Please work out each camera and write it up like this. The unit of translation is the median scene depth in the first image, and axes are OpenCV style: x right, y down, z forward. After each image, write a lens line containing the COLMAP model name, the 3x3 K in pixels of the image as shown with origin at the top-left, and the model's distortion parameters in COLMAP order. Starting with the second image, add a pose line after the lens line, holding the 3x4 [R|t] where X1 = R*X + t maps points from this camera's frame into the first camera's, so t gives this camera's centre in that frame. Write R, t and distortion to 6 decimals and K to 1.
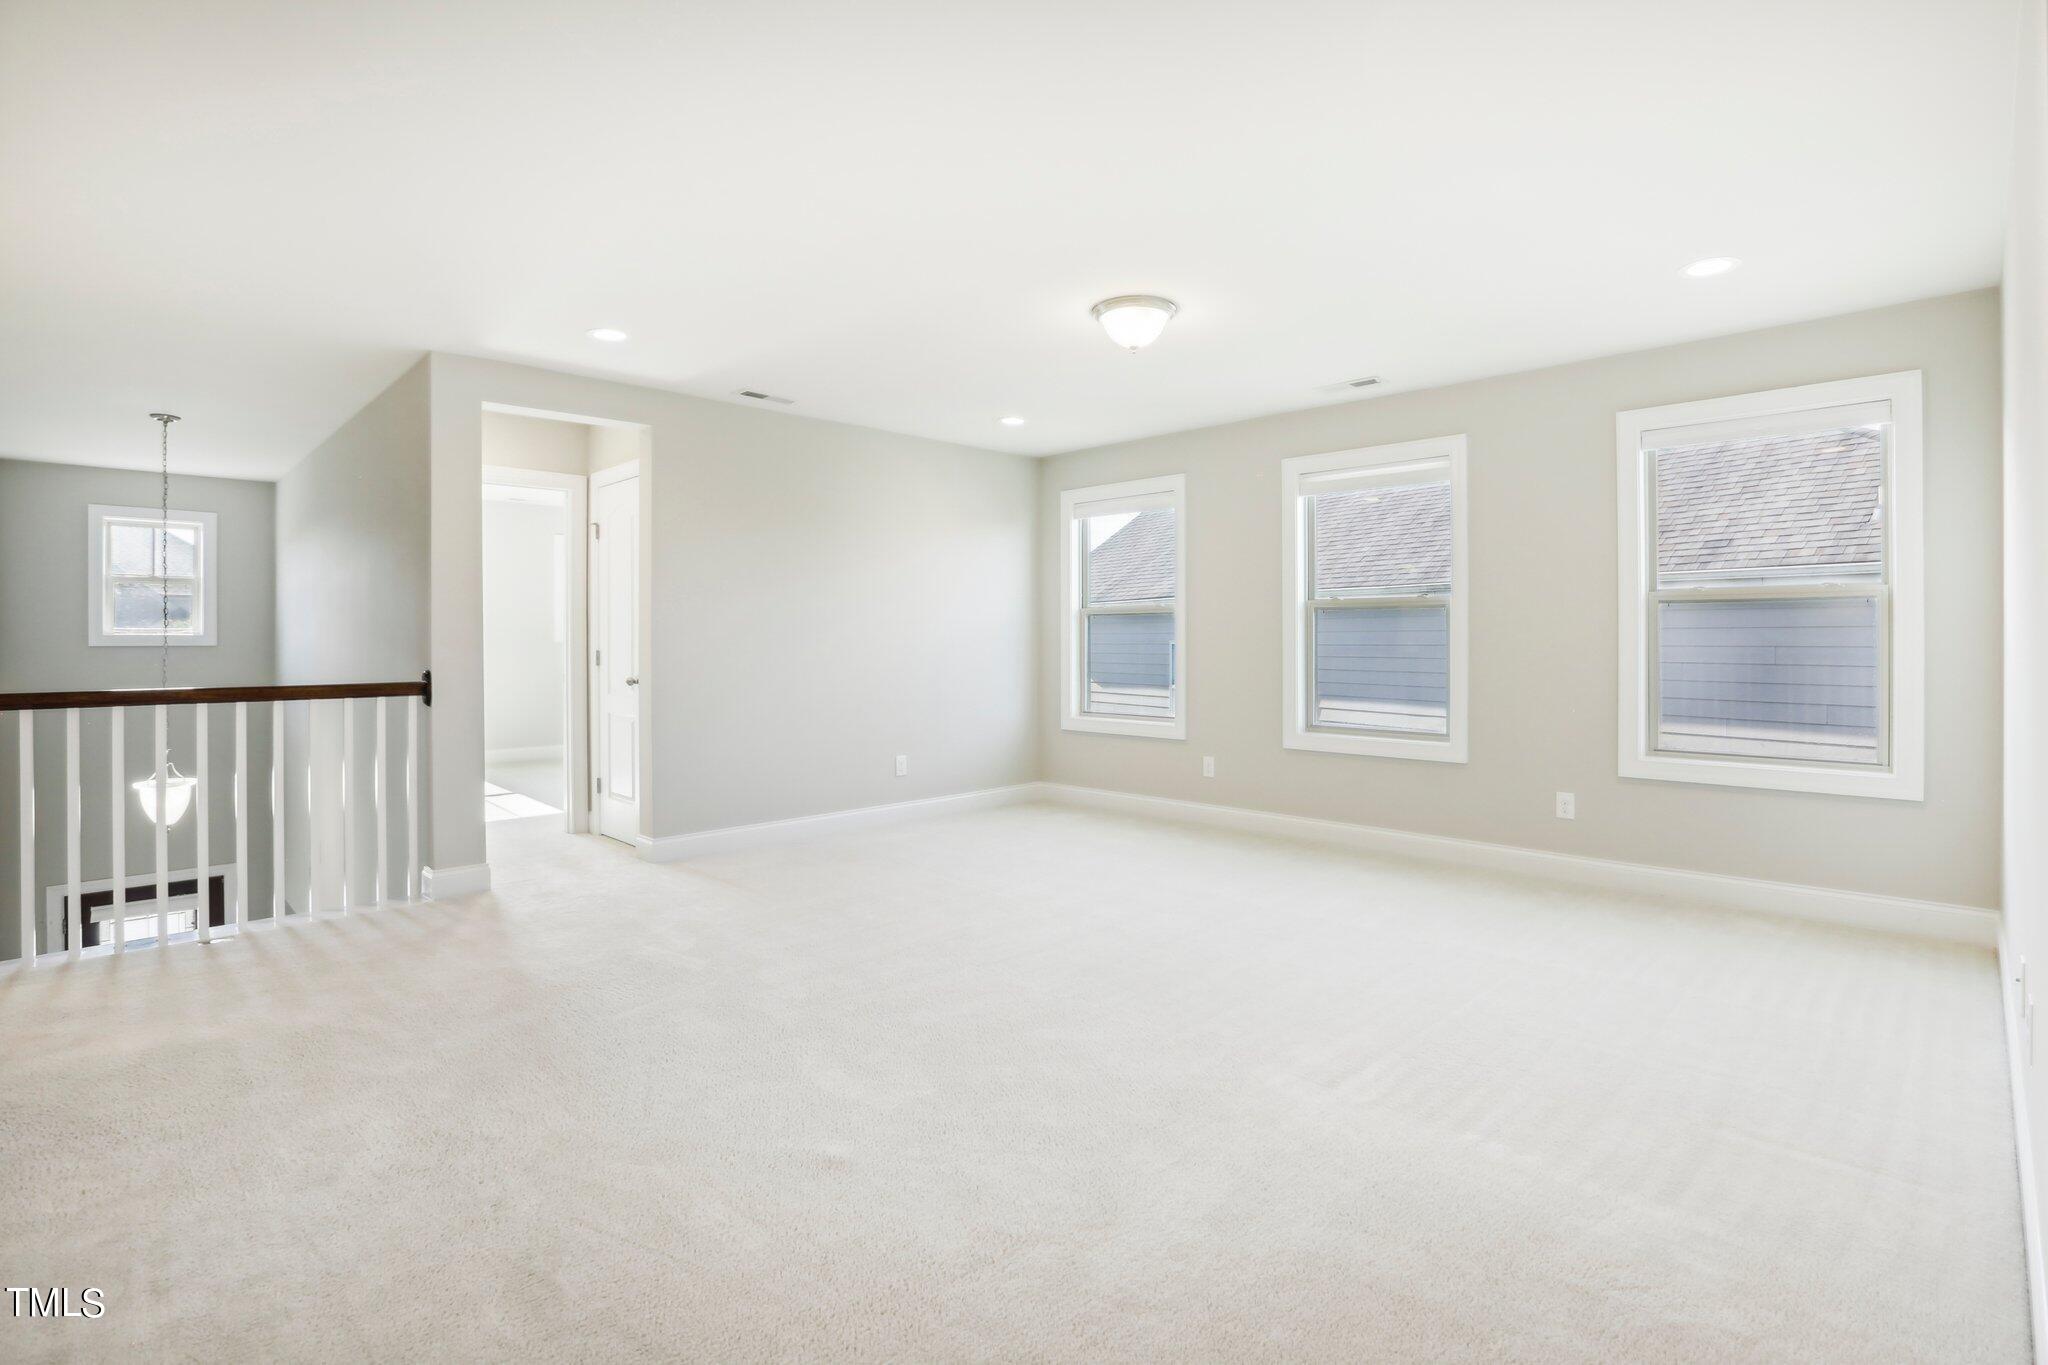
lens RADIAL K [[1019.2, 0, 992.2], [0, 1019.2, 635.9], [0, 0, 1]] dist [-0.003891, -0.000131]
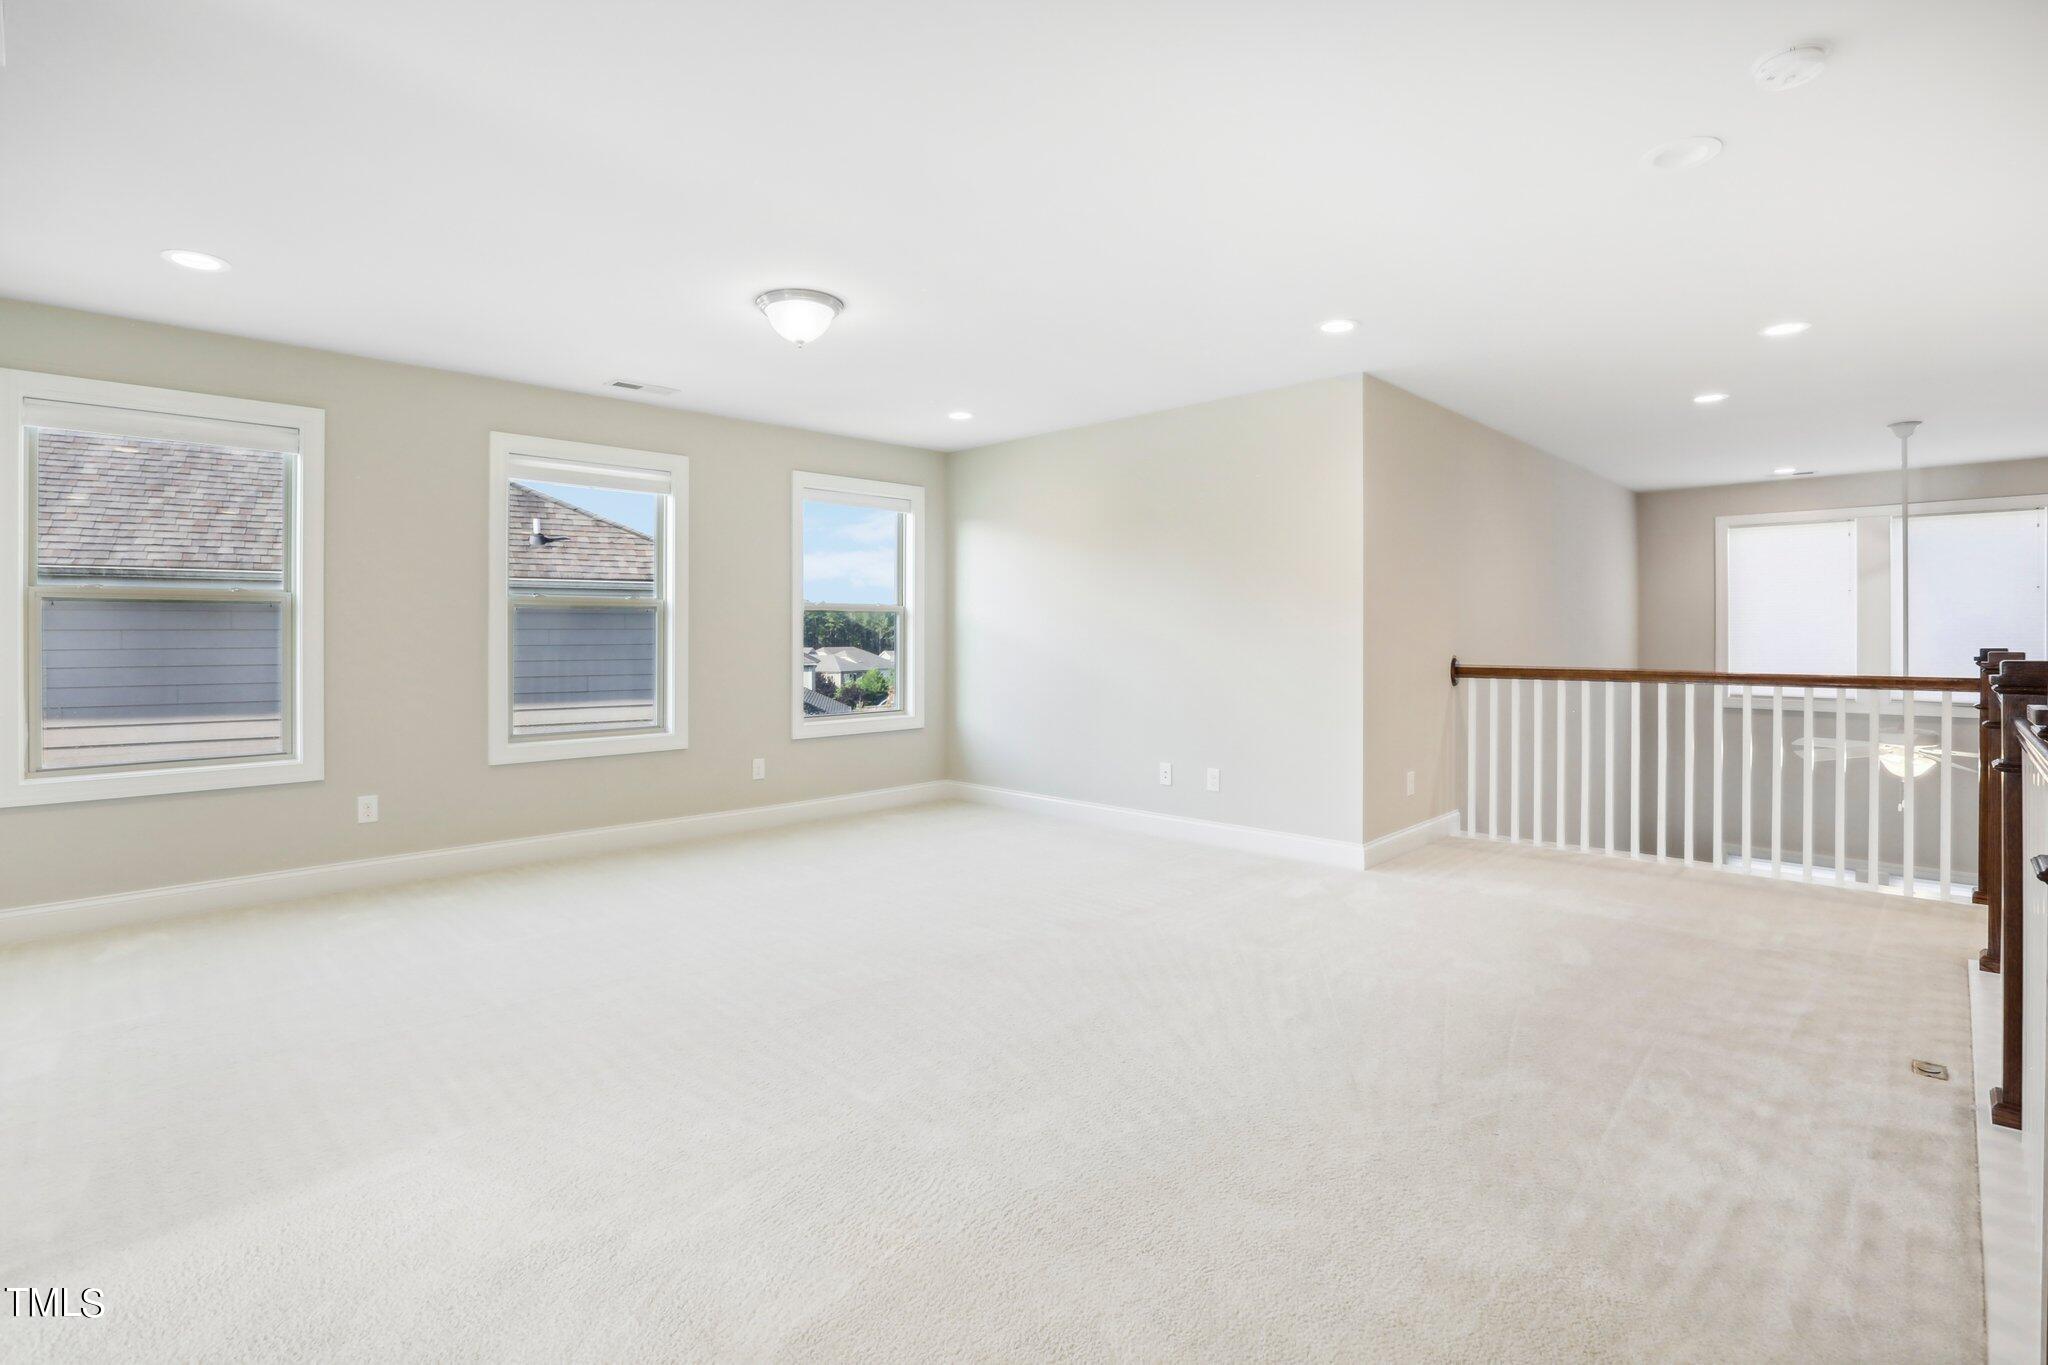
lens RADIAL K [[1019.2, 0, 992.2], [0, 1019.2, 635.9], [0, 0, 1]] dist [-0.003891, -0.000131]
pose [[-0.026172, 0.003537, 0.999651, -0.594998], [-0.000804, 0.999993, -0.003559, 0.002498], [-0.999657, -0.000897, -0.026169, 0.596748]]
